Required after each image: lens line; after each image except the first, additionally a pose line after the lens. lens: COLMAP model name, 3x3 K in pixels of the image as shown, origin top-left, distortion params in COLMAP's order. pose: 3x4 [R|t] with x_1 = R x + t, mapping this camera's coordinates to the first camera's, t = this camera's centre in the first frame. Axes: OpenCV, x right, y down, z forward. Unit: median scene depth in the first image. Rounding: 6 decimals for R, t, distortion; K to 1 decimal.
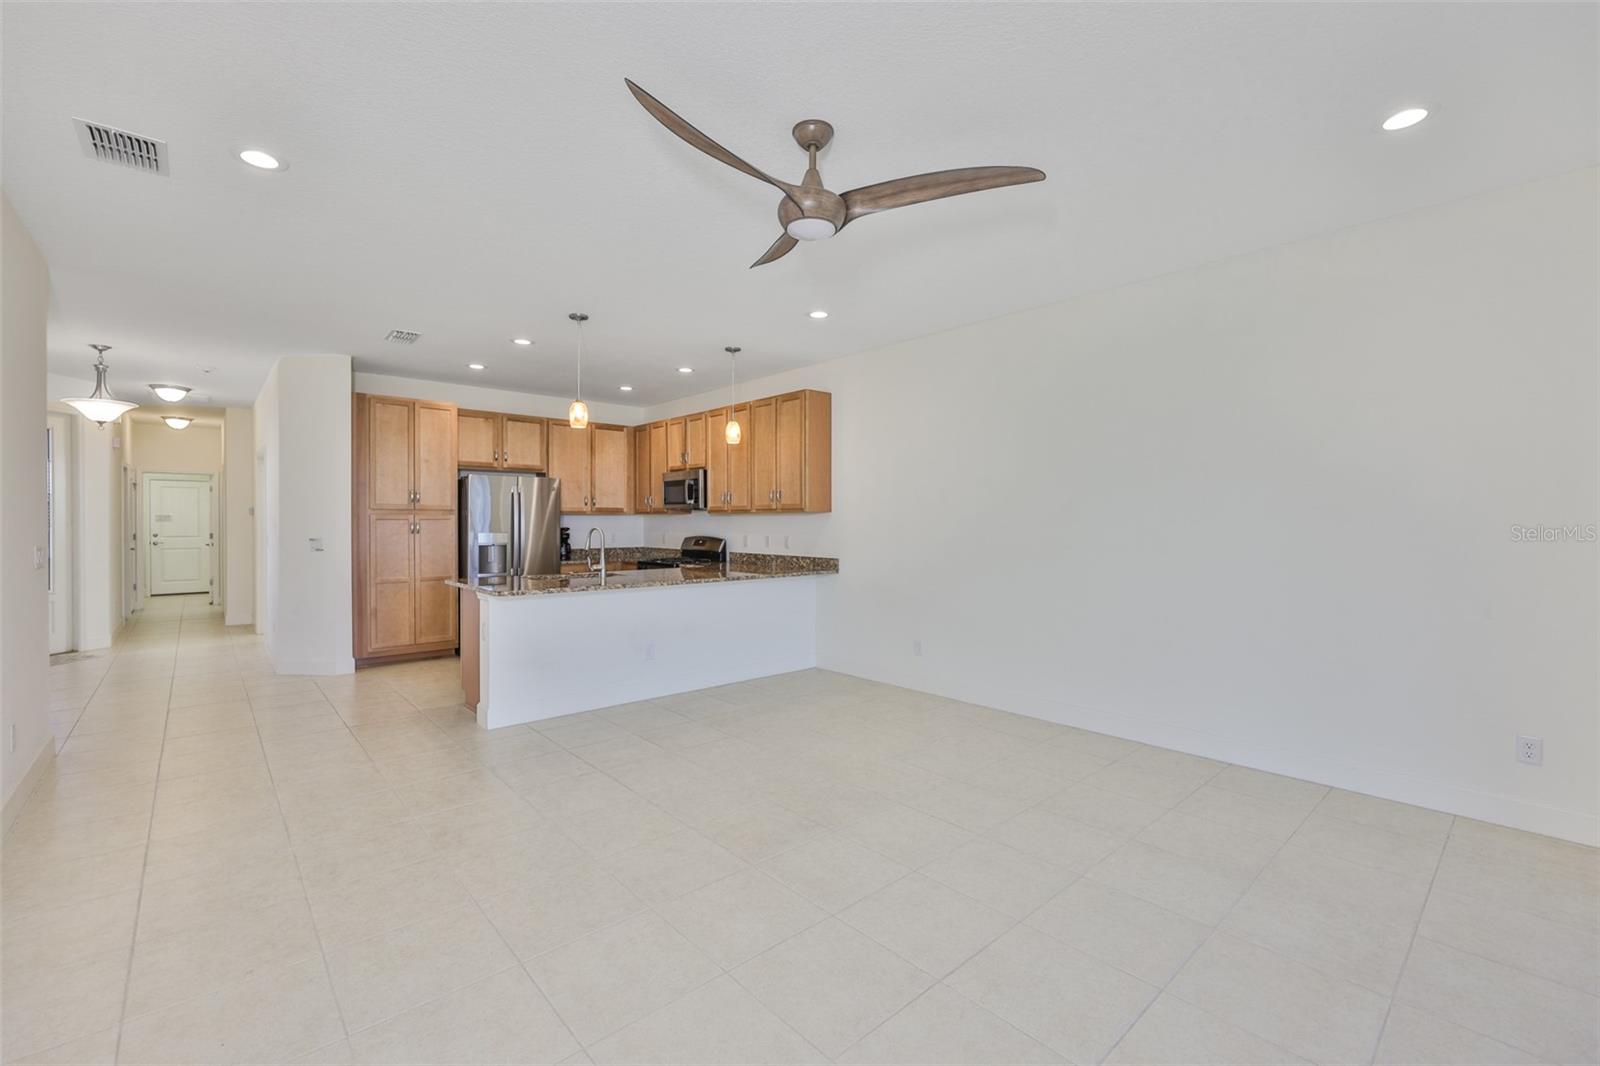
lens RADIAL K [[674.2, 0, 795.1], [0, 674.2, 526.3], [0, 0, 1]] dist [0.001282, 0.000106]
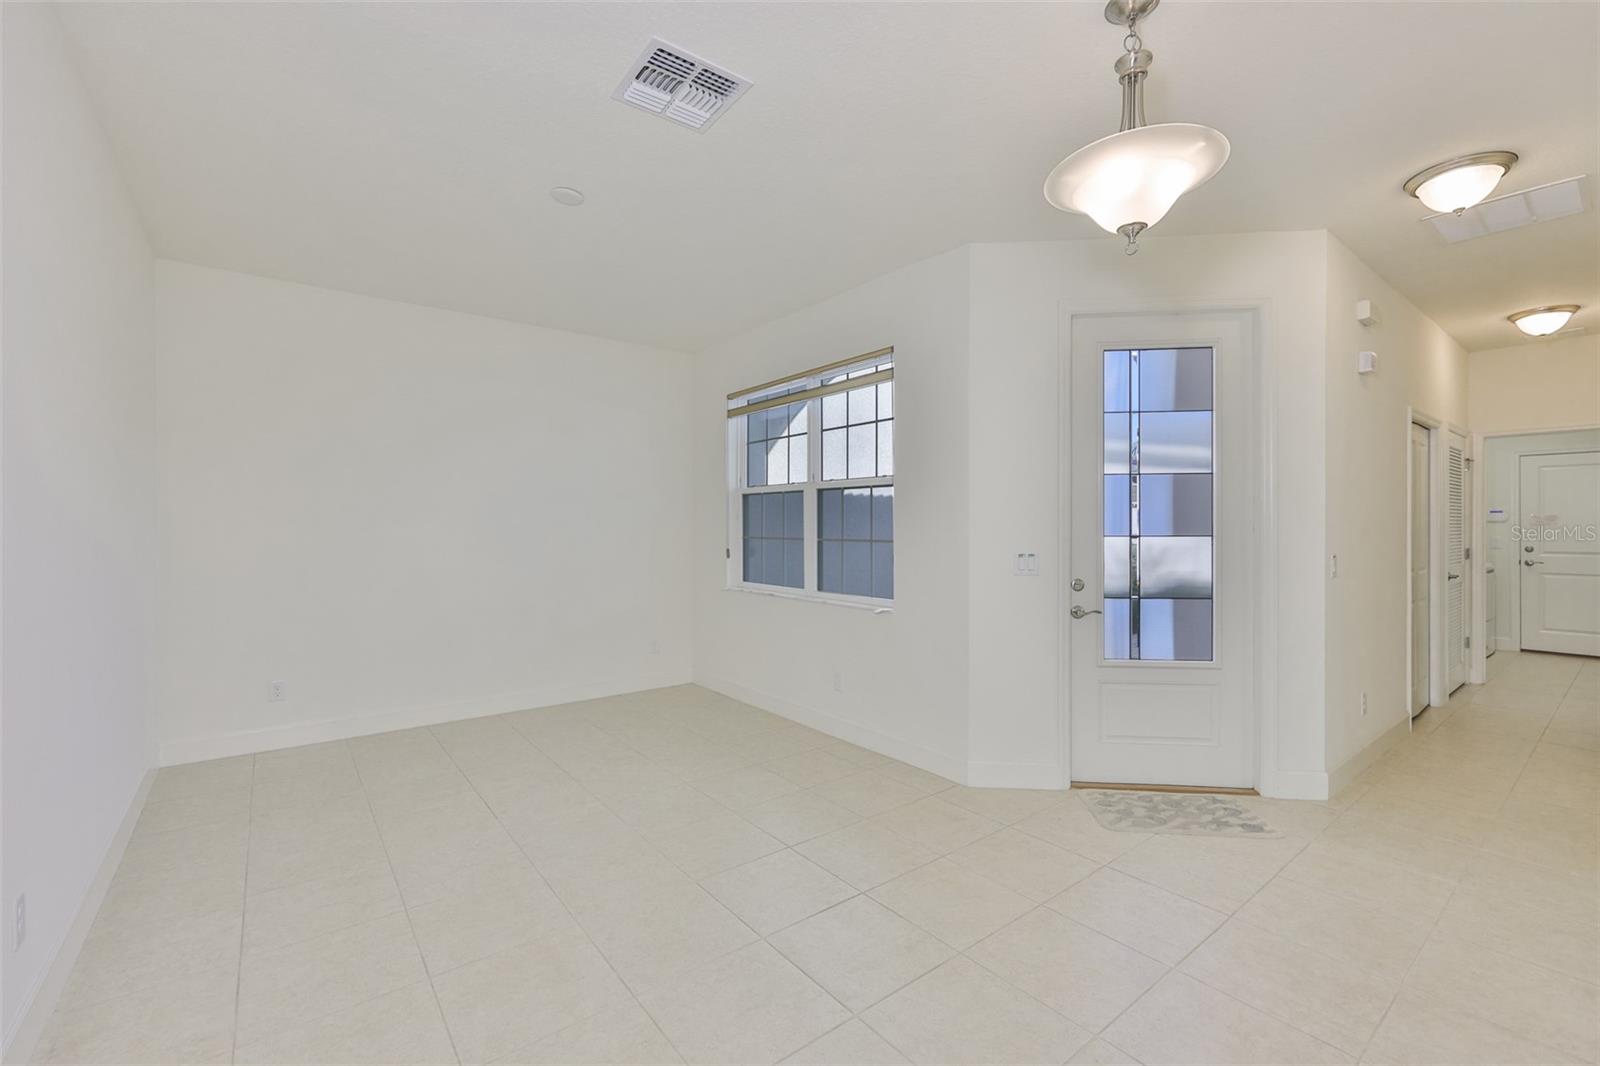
lens RADIAL K [[676.0, 0, 795.8], [0, 676.0, 531.7], [0, 0, 1]] dist [-0.001108, -0.000152]
pose [[-0.065492, 0.010114, -0.997802, -0.577114], [-0.007263, 0.999917, 0.010612, -0.006698], [0.997827, 0.007942, -0.065413, 0.726021]]
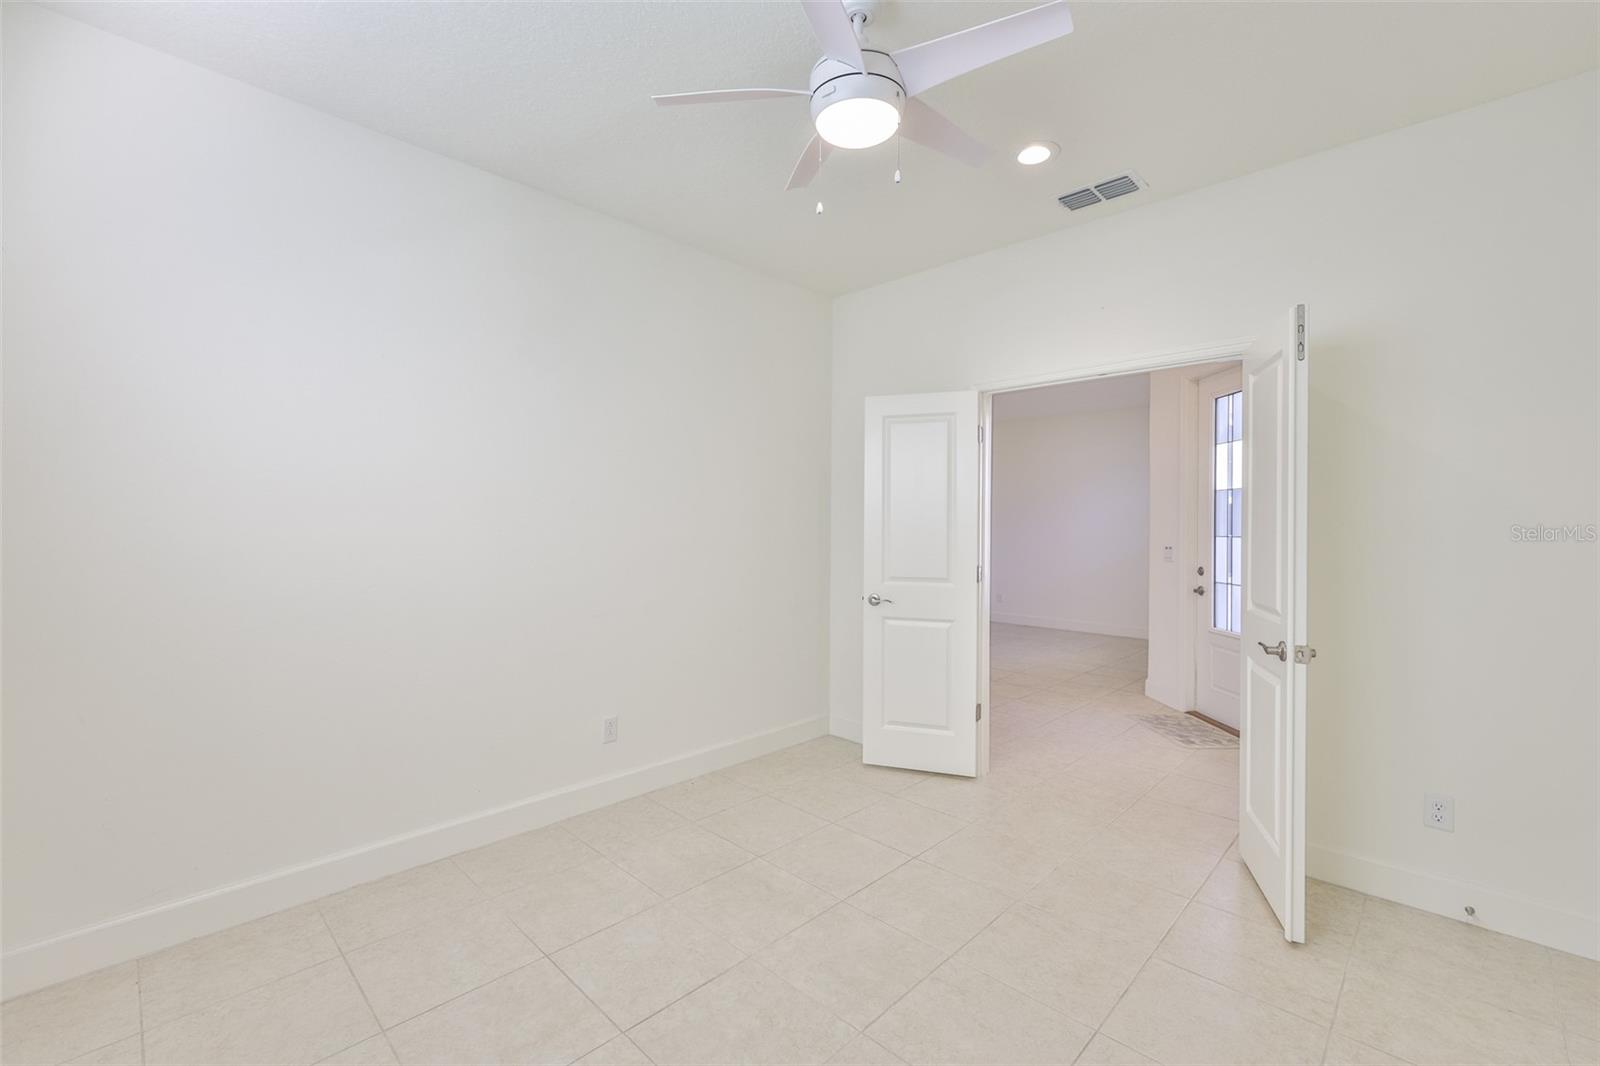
lens RADIAL K [[670.0, 0, 805.0], [0, 670.0, 528.4], [0, 0, 1]] dist [-0.003813, -0.000168]
pose [[-0.997823, -0.005683, -0.065698, -0.642479], [-0.006393, 0.999923, 0.010599, -0.012129], [0.065633, 0.010996, -0.997783, 1.611952]]
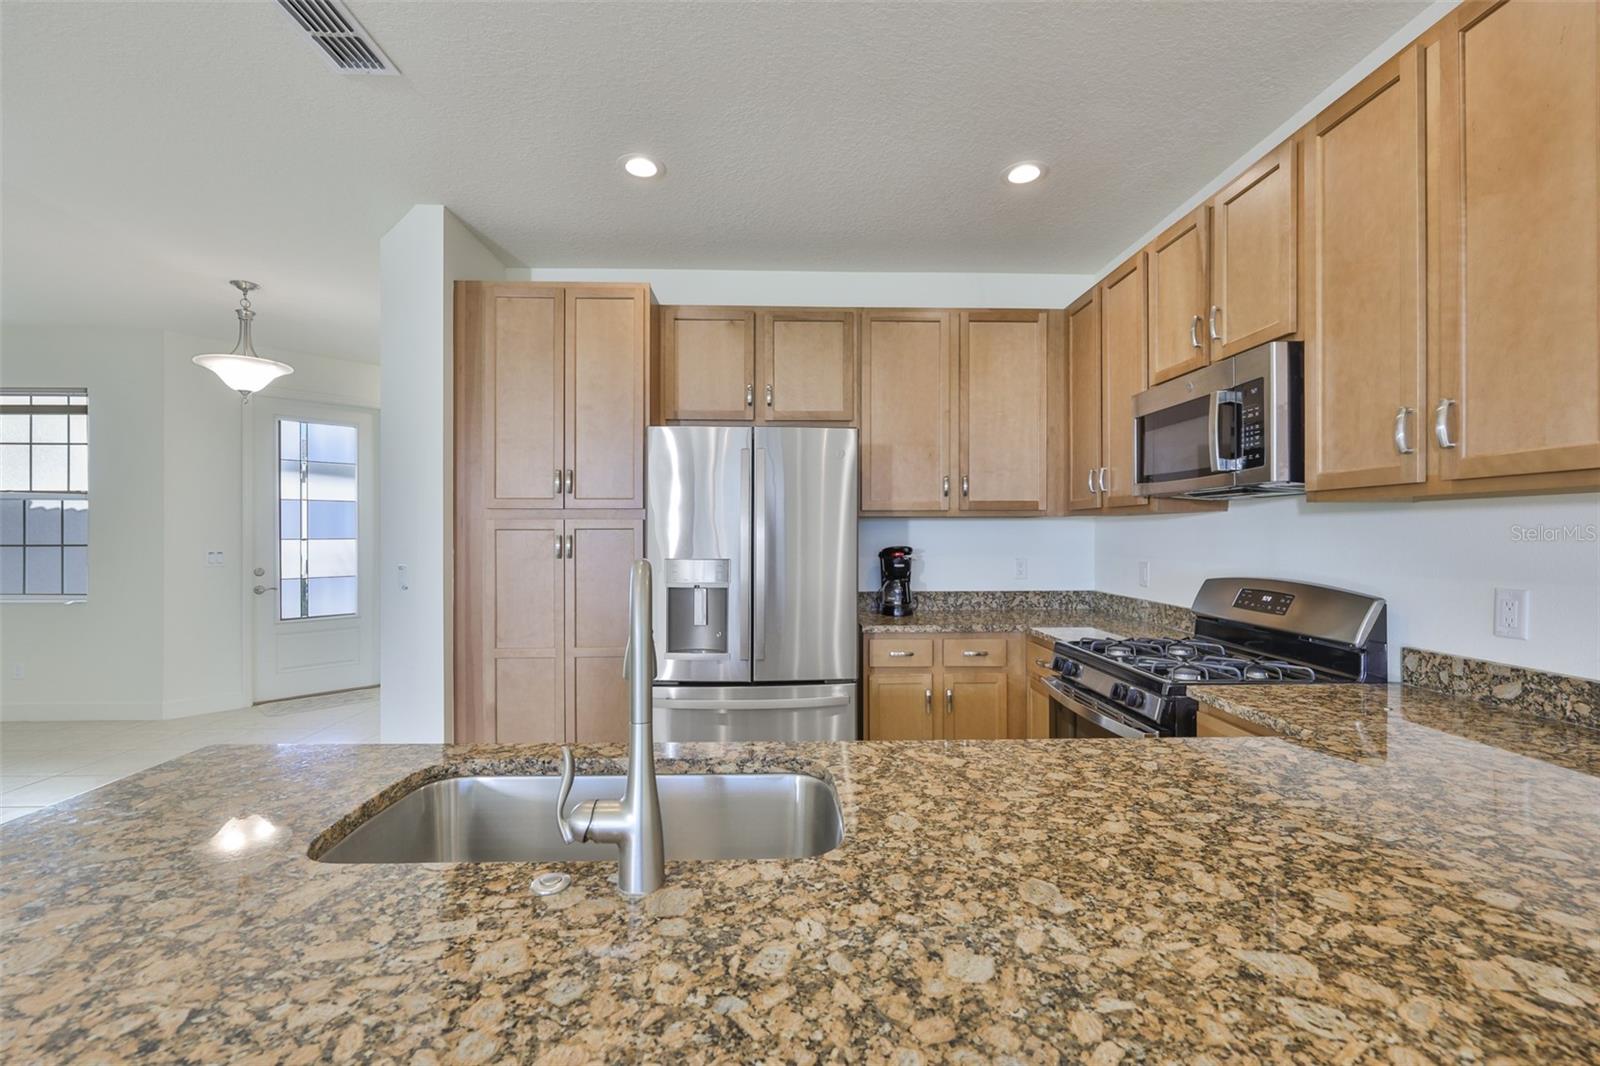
lens RADIAL K [[676.0, 0, 795.8], [0, 676.0, 531.7], [0, 0, 1]] dist [-0.001108, -0.000152]
pose [[0.768198, -0.002814, -0.640206, -0.120689], [-0.002548, 0.999969, -0.007454, -0.005056], [0.640207, 0.007358, 0.768167, 0.702008]]
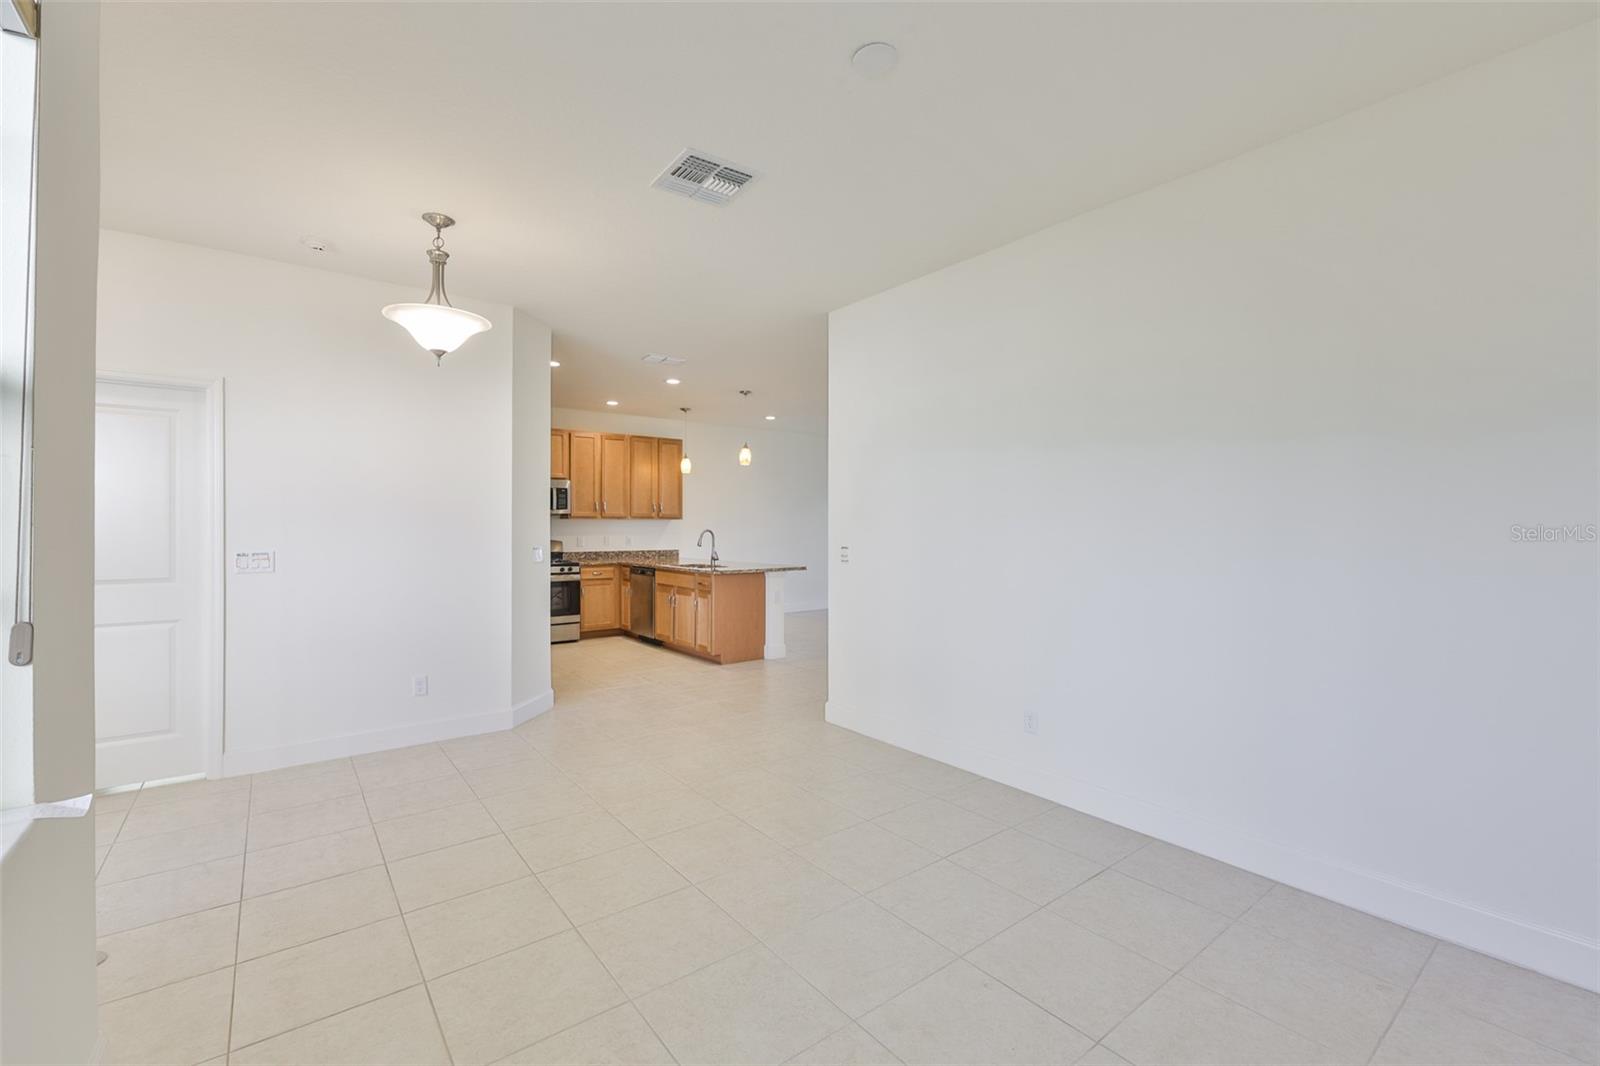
lens RADIAL K [[676.0, 0, 795.8], [0, 676.0, 531.7], [0, 0, 1]] dist [-0.001108, -0.000152]
pose [[0.075880, -0.008709, 0.997079, -1.333011], [0.004522, 0.999955, 0.008390, -0.005162], [-0.997107, 0.003872, 0.075916, 0.557516]]
